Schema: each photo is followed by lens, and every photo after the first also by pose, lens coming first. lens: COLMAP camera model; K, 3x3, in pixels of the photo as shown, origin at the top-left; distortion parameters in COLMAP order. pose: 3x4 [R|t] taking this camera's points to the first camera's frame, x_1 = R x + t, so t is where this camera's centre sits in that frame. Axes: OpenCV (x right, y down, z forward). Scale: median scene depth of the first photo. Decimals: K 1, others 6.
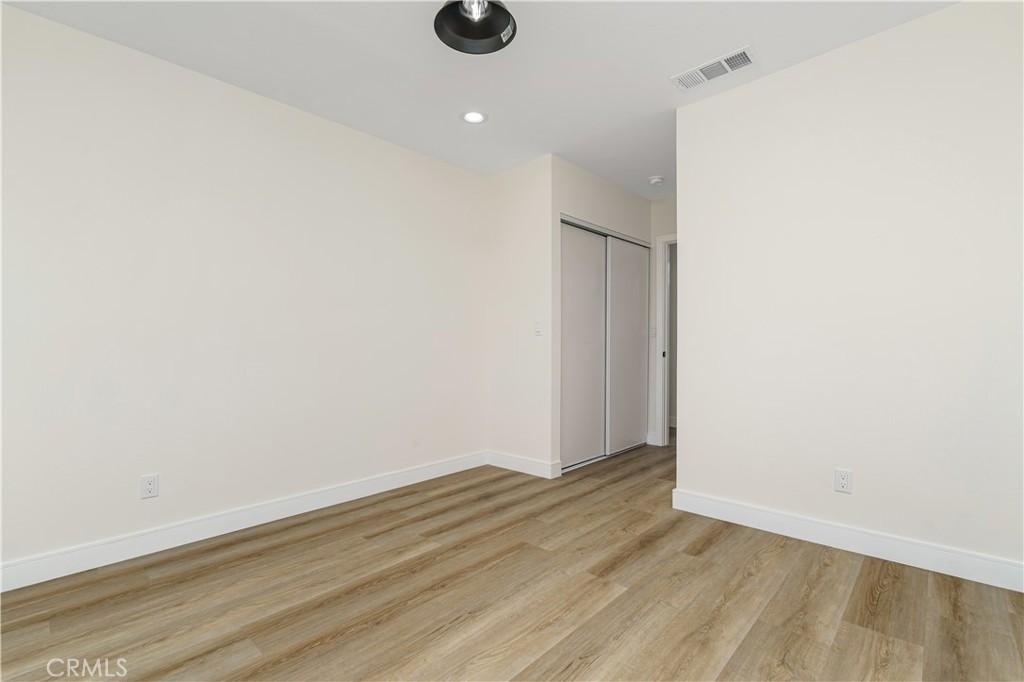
lens RADIAL K [[467.7, 0, 511.8], [0, 467.7, 345.8], [0, 0, 1]] dist [-0.022090, 0.000070]
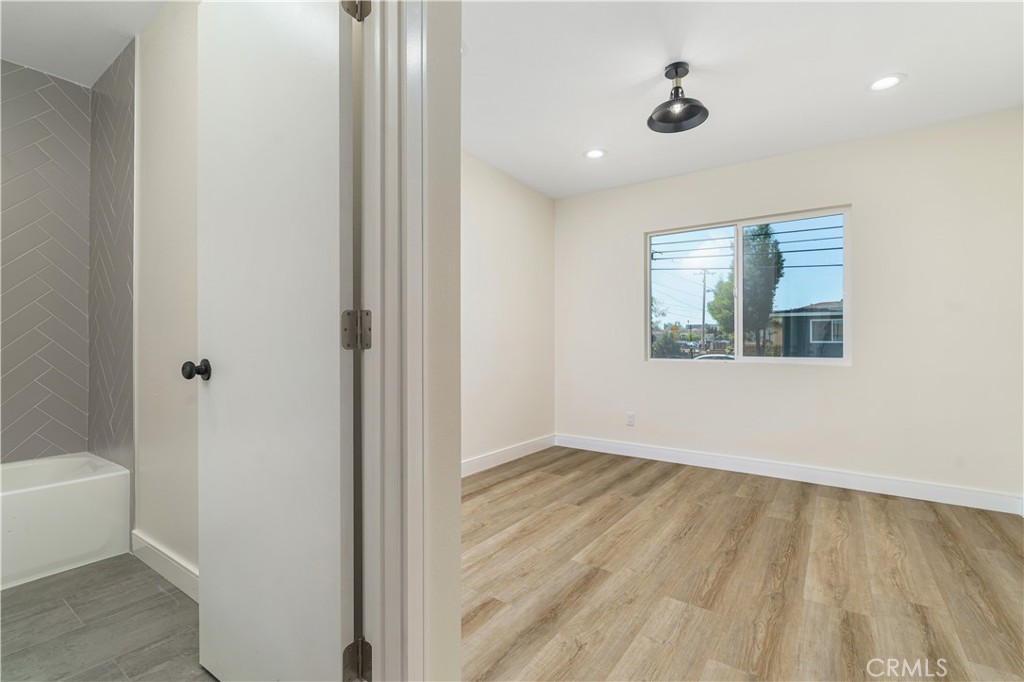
lens RADIAL K [[467.7, 0, 504.9], [0, 467.7, 334.1], [0, 0, 1]] dist [-0.022090, 0.000070]
pose [[-0.992748, 0.003948, -0.120153, 0.489950], [0.006805, 0.999704, -0.023376, -0.003240], [0.120025, -0.024024, -0.992480, 1.910010]]
